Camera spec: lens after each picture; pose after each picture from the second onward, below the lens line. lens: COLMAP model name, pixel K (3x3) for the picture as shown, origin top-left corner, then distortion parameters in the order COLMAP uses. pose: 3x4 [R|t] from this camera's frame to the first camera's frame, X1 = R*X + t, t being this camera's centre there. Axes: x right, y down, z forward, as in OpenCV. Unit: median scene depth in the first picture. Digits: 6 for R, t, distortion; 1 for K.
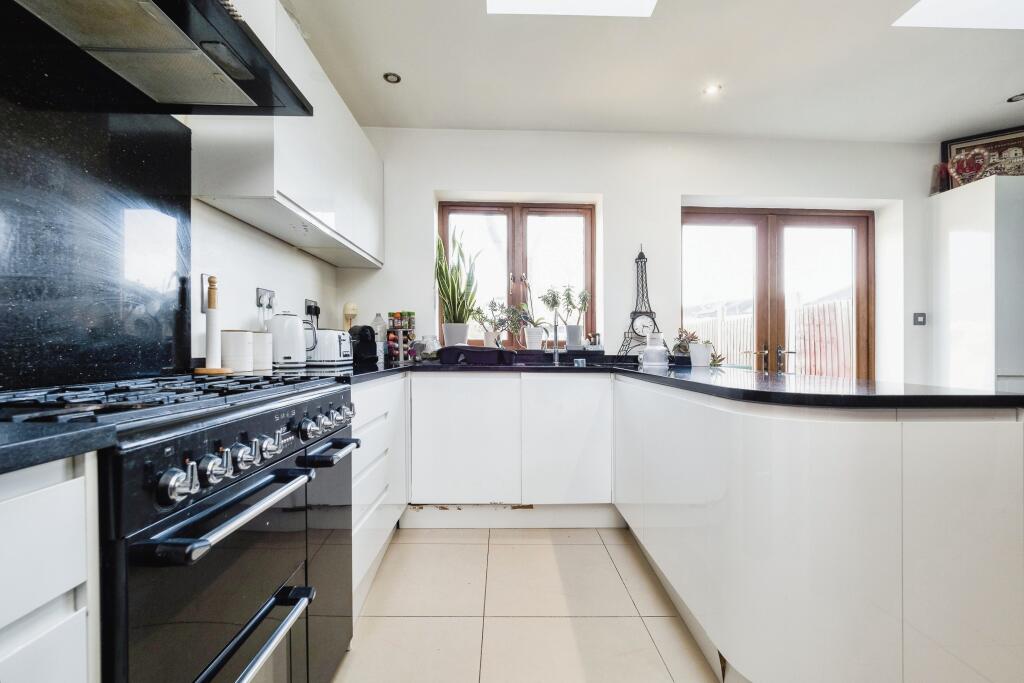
lens RADIAL K [[443.1, 0, 506.0], [0, 443.1, 344.7], [0, 0, 1]] dist [-0.000849, 0.000252]
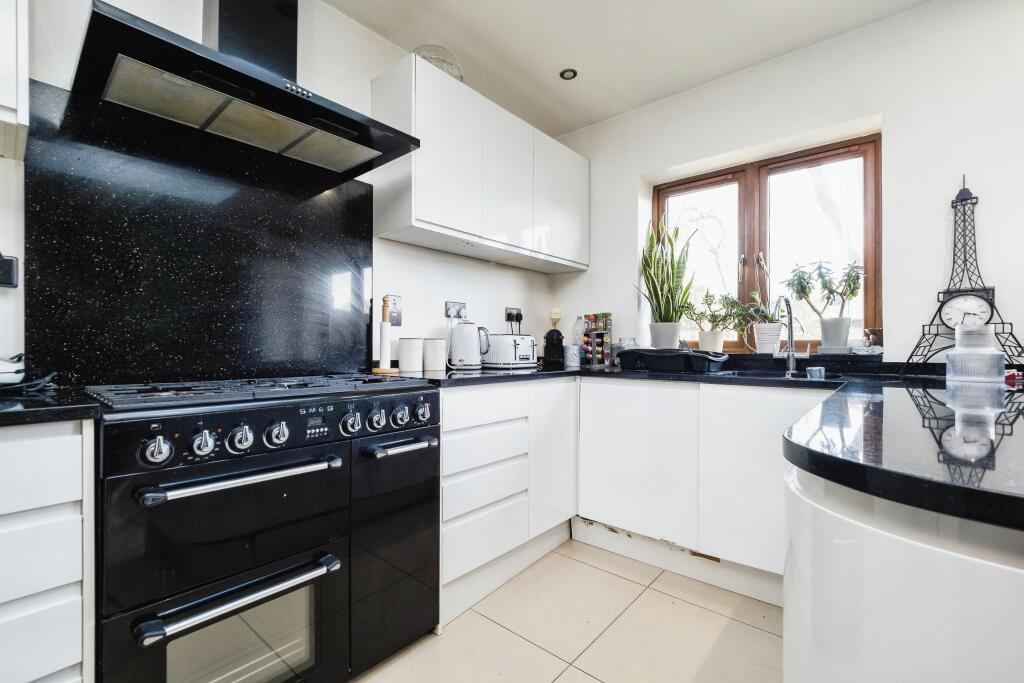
lens RADIAL K [[443.1, 0, 516.5], [0, 443.1, 347.0], [0, 0, 1]] dist [-0.000849, 0.000252]
pose [[0.748233, -0.007831, -0.663390, 0.255437], [0.008241, 0.999963, -0.002509, -0.001321], [0.663385, -0.003590, 0.748270, 0.165969]]
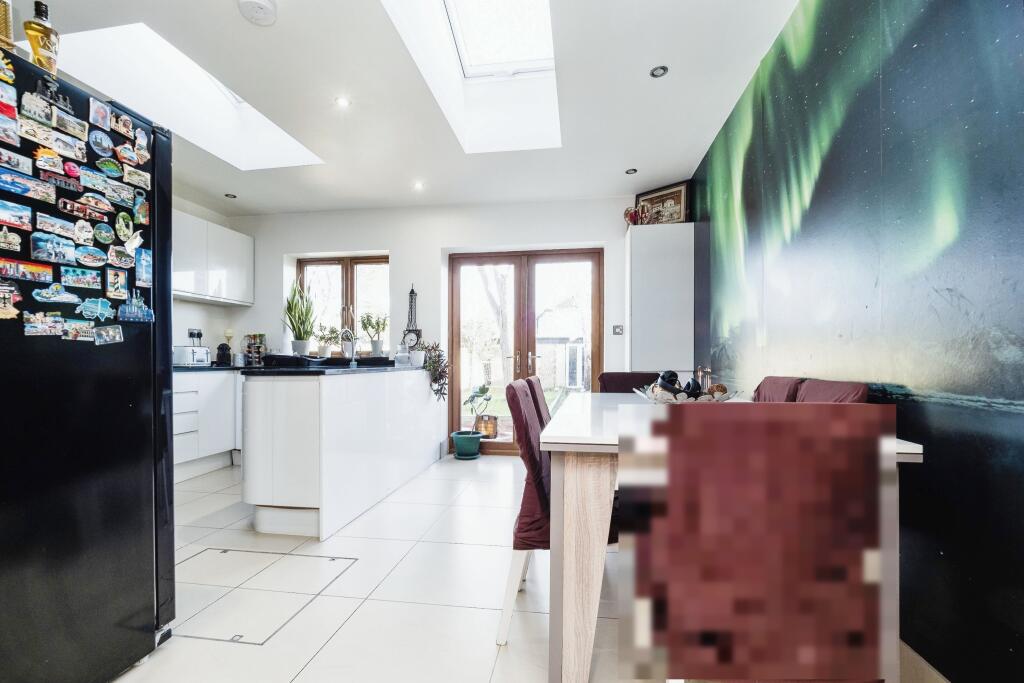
lens RADIAL K [[443.1, 0, 508.8], [0, 443.1, 354.8], [0, 0, 1]] dist [-0.000849, 0.000252]
pose [[0.985761, -0.014591, -0.167519, 0.882678], [0.013722, 0.999886, -0.006349, 0.020956], [0.167592, 0.003960, 0.985848, -0.390990]]
